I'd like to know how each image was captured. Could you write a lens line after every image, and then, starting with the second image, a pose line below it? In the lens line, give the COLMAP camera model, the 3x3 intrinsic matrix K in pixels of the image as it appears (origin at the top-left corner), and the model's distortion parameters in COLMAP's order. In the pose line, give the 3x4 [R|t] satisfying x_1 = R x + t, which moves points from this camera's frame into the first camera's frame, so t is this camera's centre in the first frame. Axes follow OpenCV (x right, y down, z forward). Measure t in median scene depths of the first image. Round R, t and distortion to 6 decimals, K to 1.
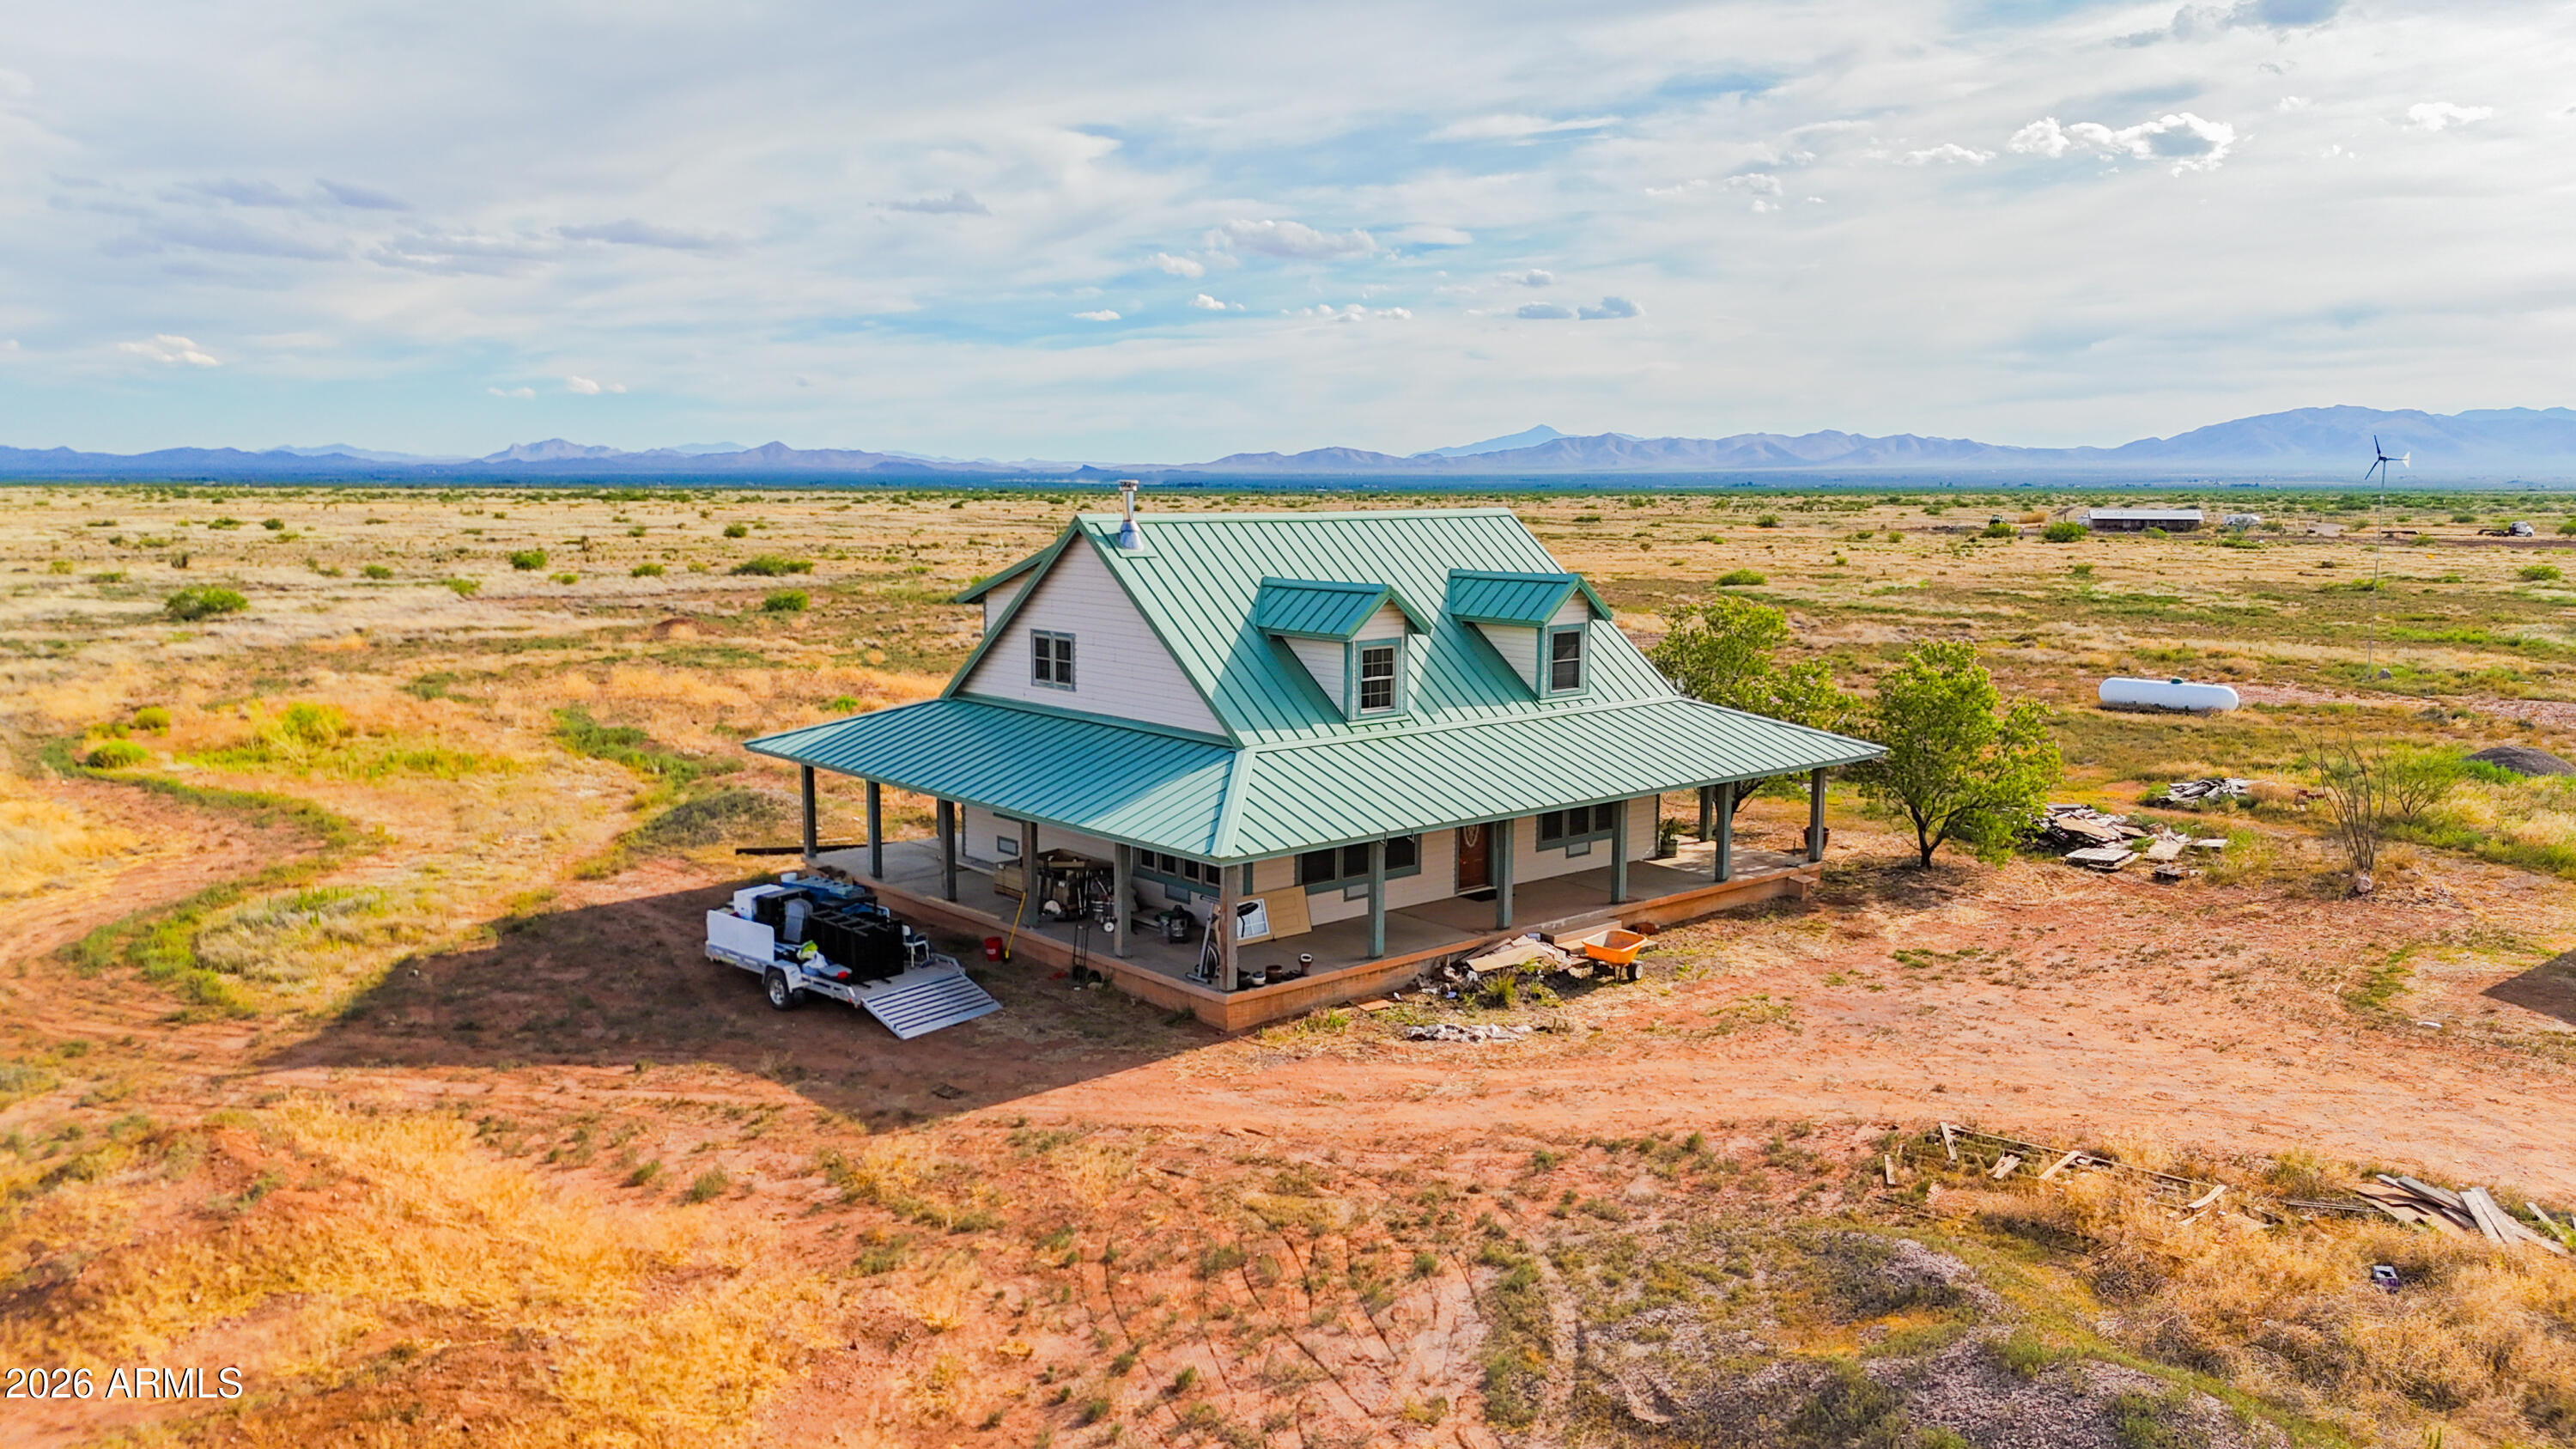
lens RADIAL K [[1900.5, 0, 1288.0], [0, 1900.5, 724.5], [0, 0, 1]] dist [0.086683, -0.101720]
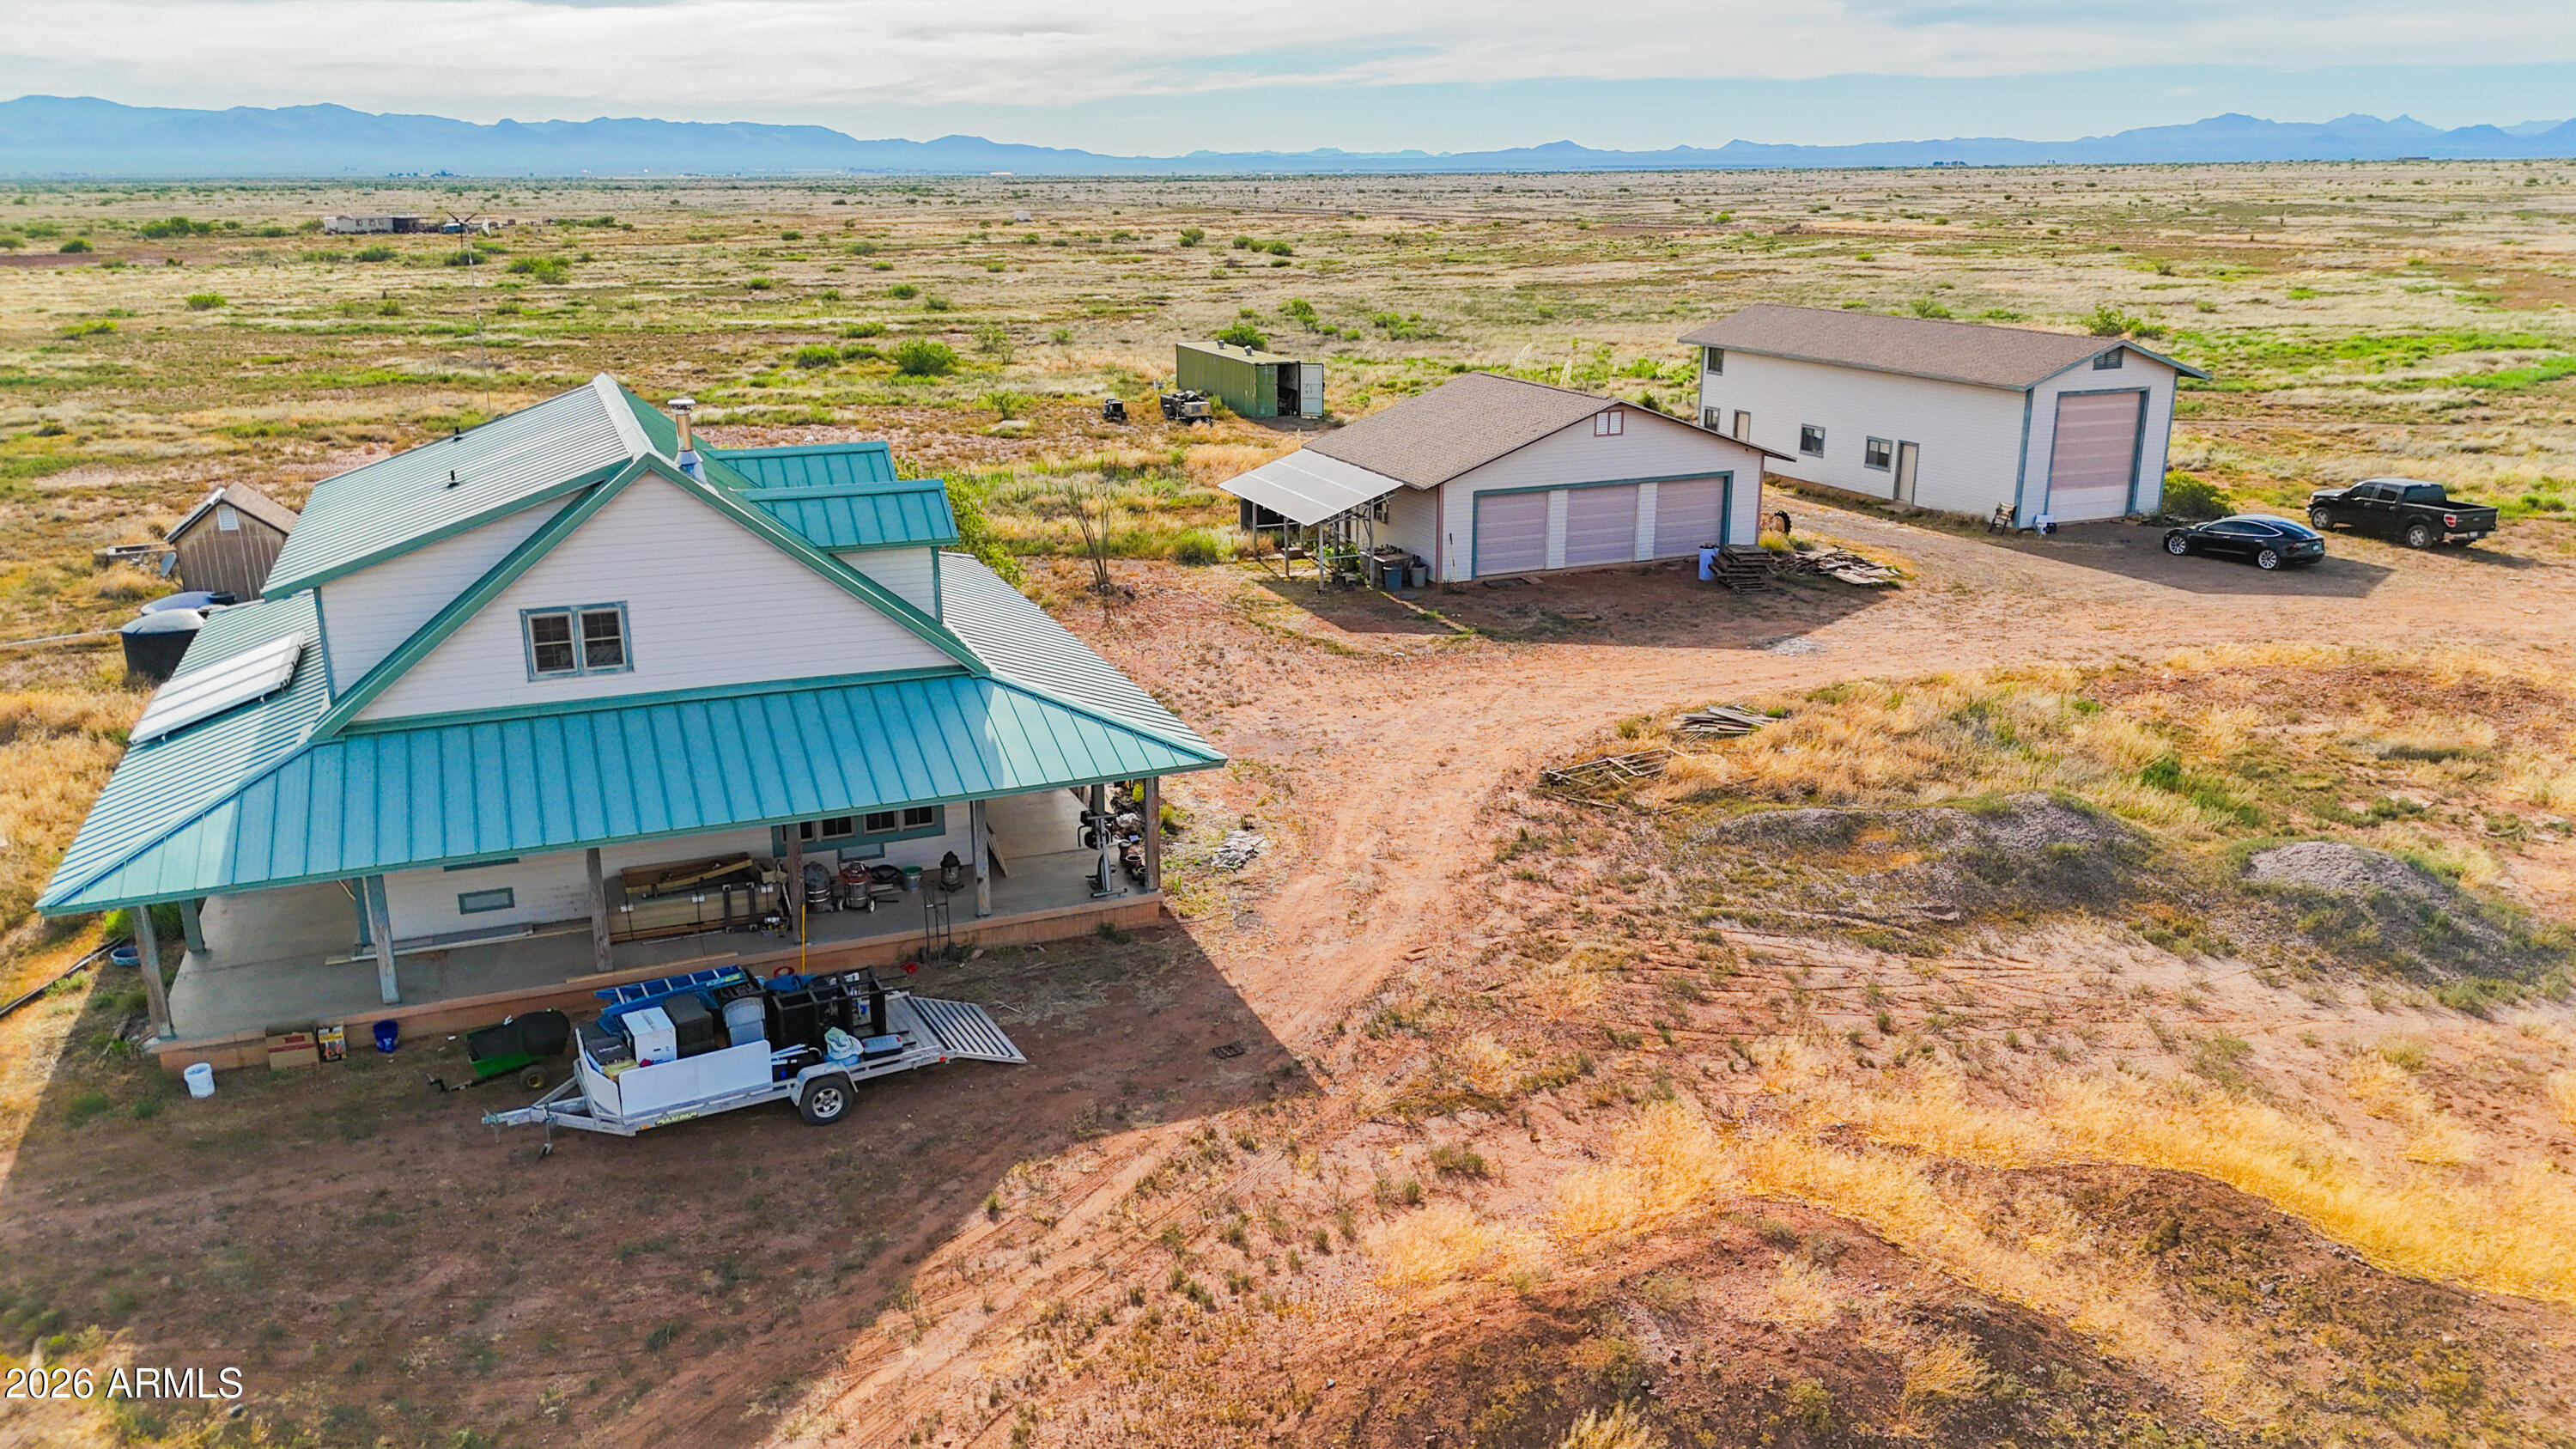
lens RADIAL K [[1900.5, 0, 1288.0], [0, 1900.5, 724.5], [0, 0, 1]] dist [0.086683, -0.101720]
pose [[0.322780, -0.269940, 0.907163, -0.864866], [0.129346, 0.962055, 0.240251, -0.175094], [-0.937594, 0.039790, 0.345448, 0.522489]]
